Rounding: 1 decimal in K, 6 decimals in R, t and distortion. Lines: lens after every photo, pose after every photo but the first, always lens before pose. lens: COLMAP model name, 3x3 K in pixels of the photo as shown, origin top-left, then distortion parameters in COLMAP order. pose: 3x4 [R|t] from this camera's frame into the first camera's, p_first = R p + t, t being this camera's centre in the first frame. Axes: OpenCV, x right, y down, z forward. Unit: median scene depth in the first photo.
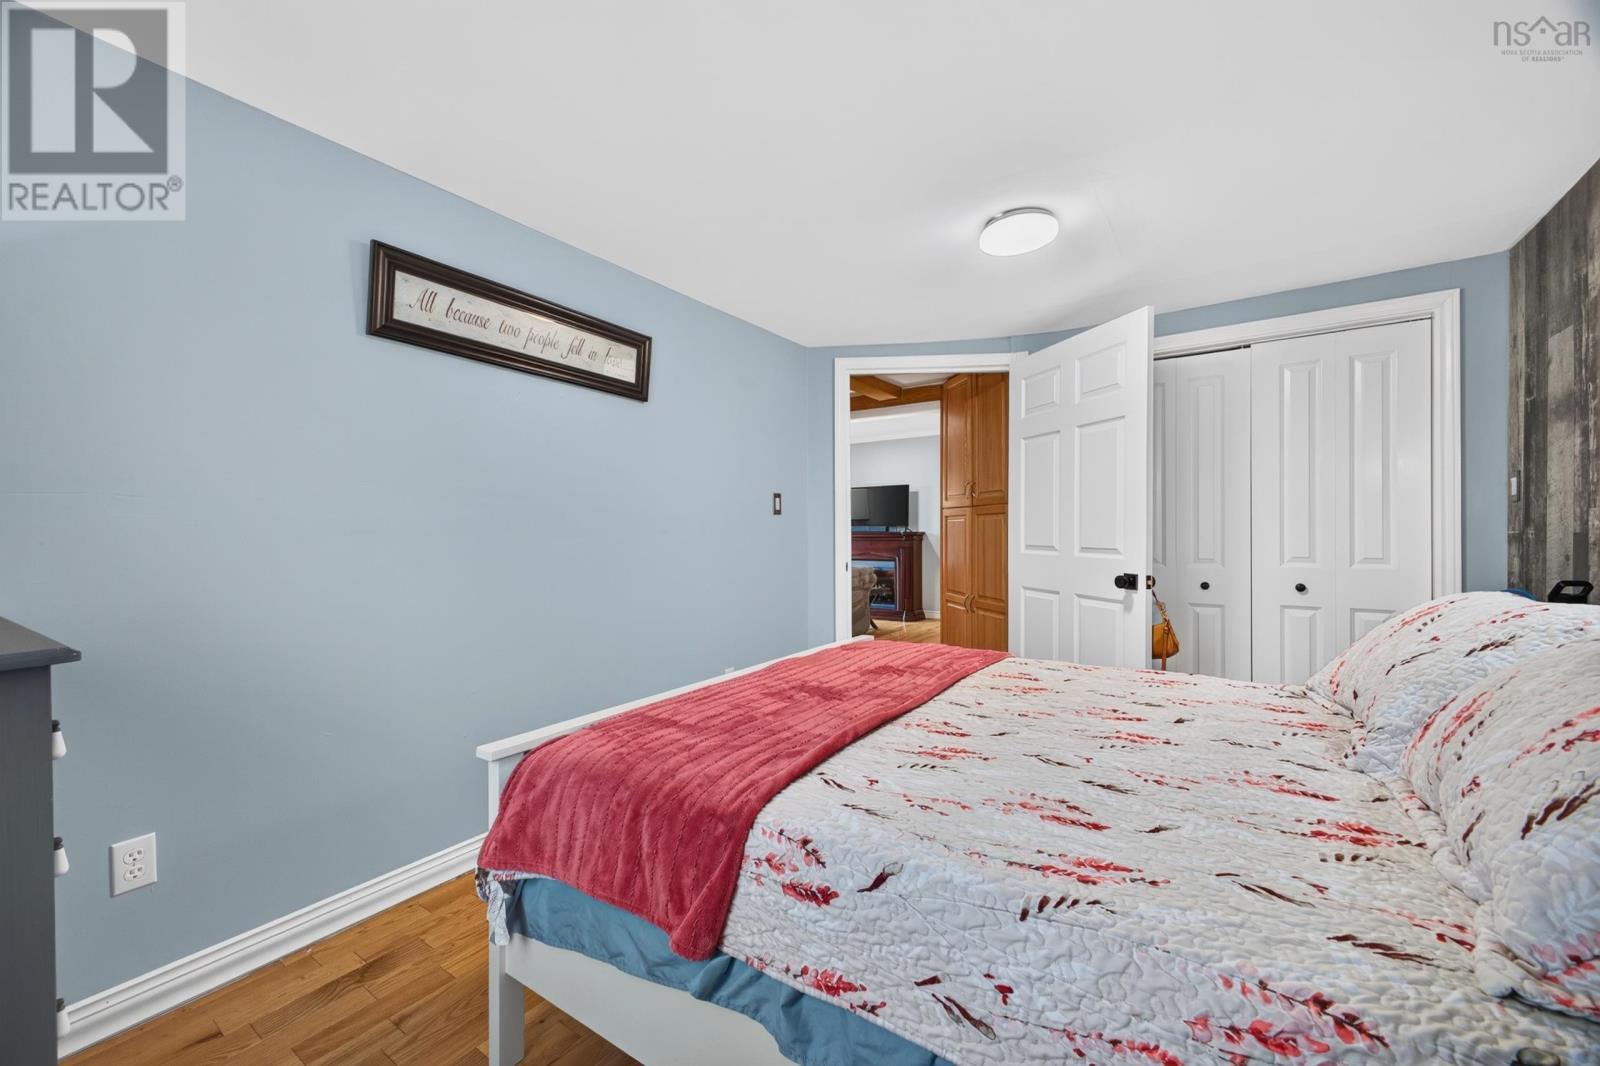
lens RADIAL K [[631.5, 0, 798.2], [0, 631.5, 533.6], [0, 0, 1]] dist [0.010255, -0.000322]
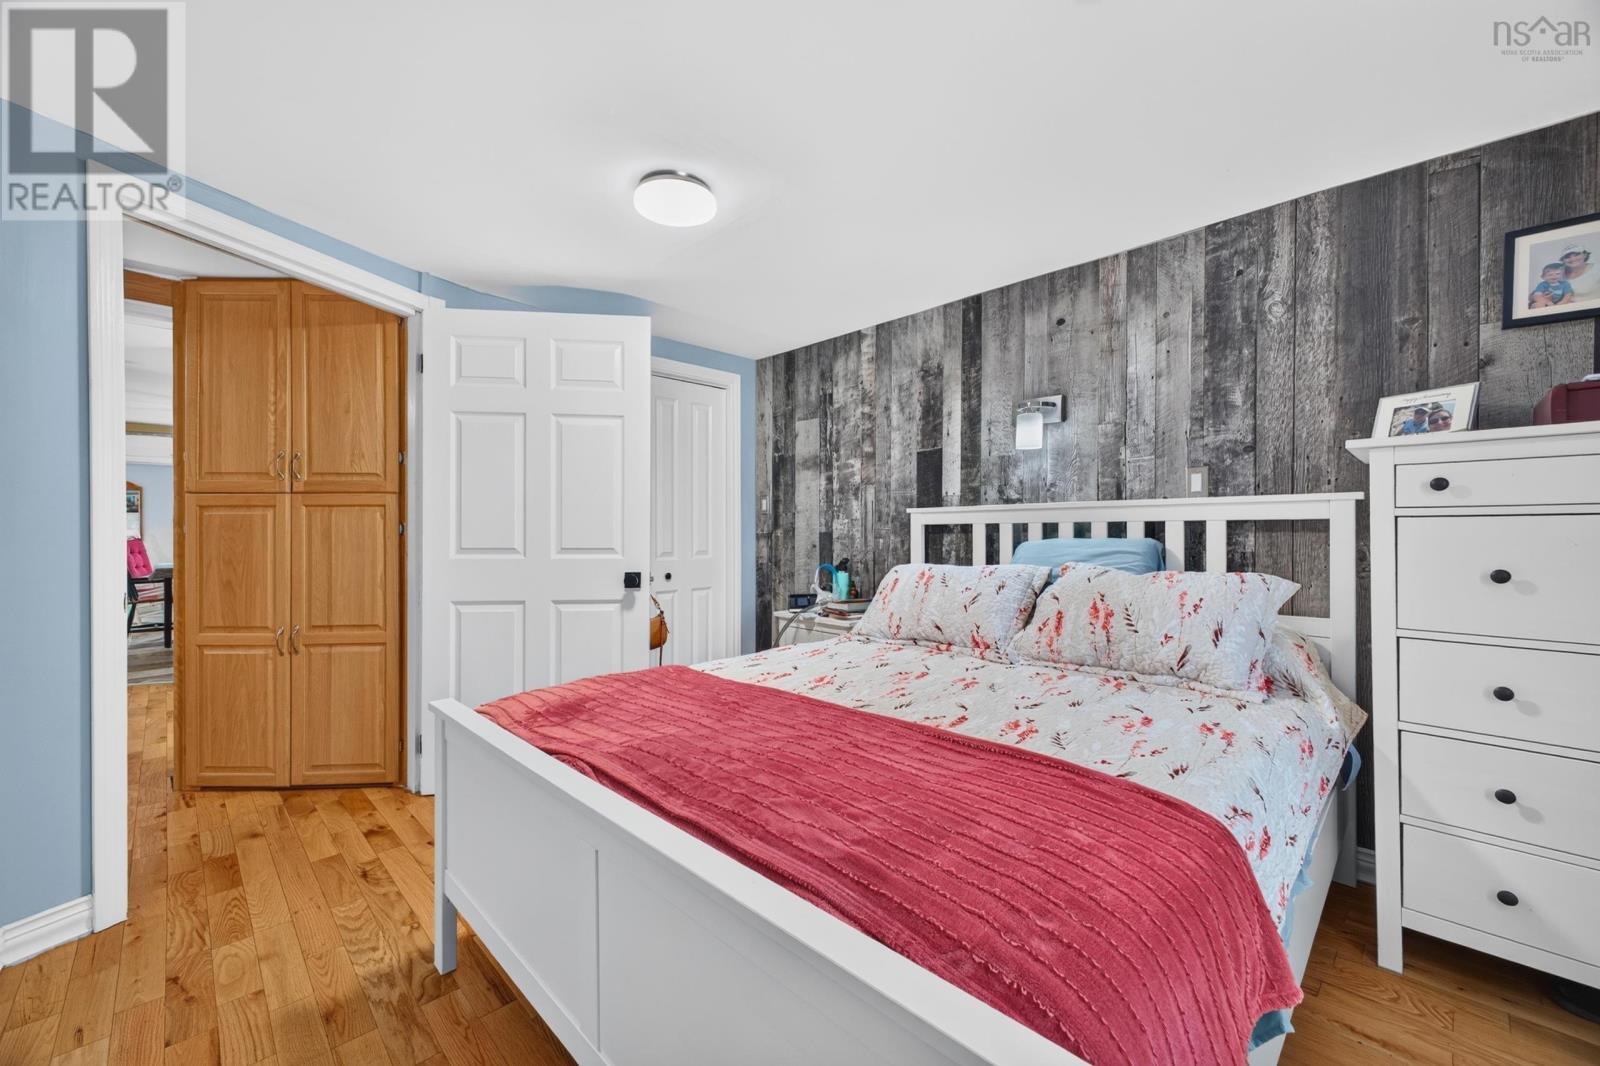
lens RADIAL K [[631.5, 0, 803.9], [0, 631.5, 538.9], [0, 0, 1]] dist [0.010255, -0.000322]
pose [[0.187090, -0.006872, 0.982319, -0.500037], [0.002378, 0.999976, 0.006542, 0.003566], [-0.982340, 0.001112, 0.187102, 0.632690]]
